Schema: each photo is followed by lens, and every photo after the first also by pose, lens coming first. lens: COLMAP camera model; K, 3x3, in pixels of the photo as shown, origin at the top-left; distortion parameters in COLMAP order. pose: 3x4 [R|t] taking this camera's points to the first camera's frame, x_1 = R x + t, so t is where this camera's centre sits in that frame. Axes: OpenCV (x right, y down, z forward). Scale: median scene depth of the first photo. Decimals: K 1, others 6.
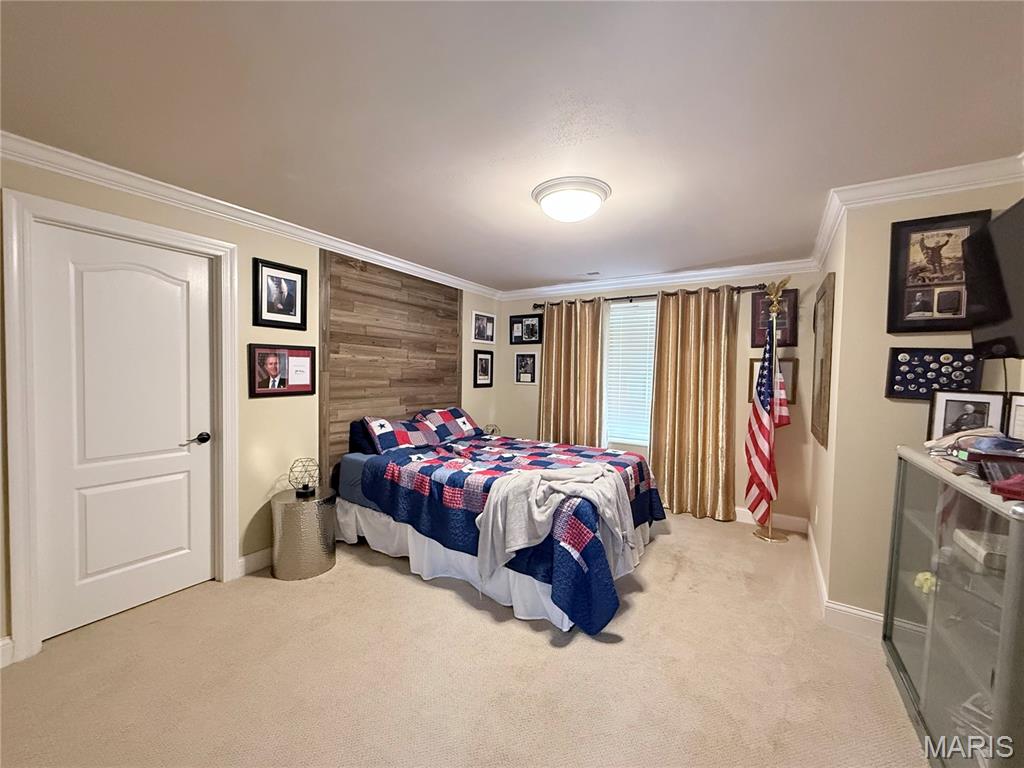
lens RADIAL K [[425.6, 0, 510.7], [0, 425.6, 386.6], [0, 0, 1]] dist [-0.000759, 0.000420]
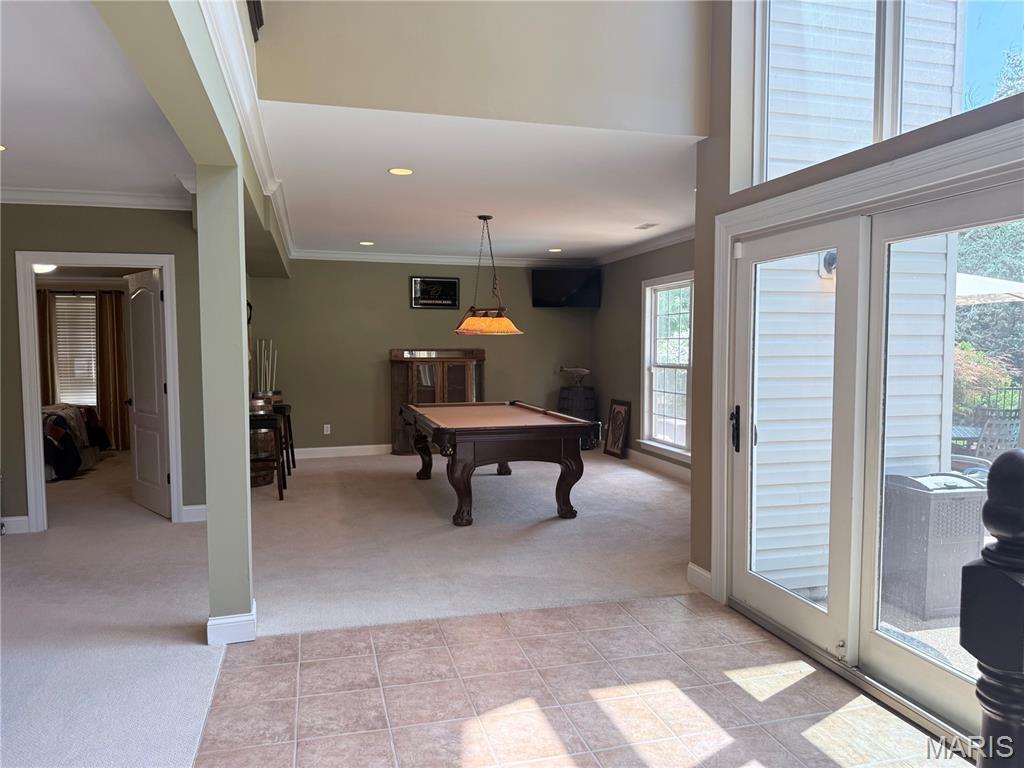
lens RADIAL K [[740.7, 0, 525.0], [0, 740.7, 394.5], [0, 0, 1]] dist [0.026749, -0.003260]
pose [[0.676586, -0.065488, 0.733446, -0.881443], [0.033715, 0.997748, 0.057985, 0.033784], [-0.735591, -0.014504, 0.677270, -2.878426]]
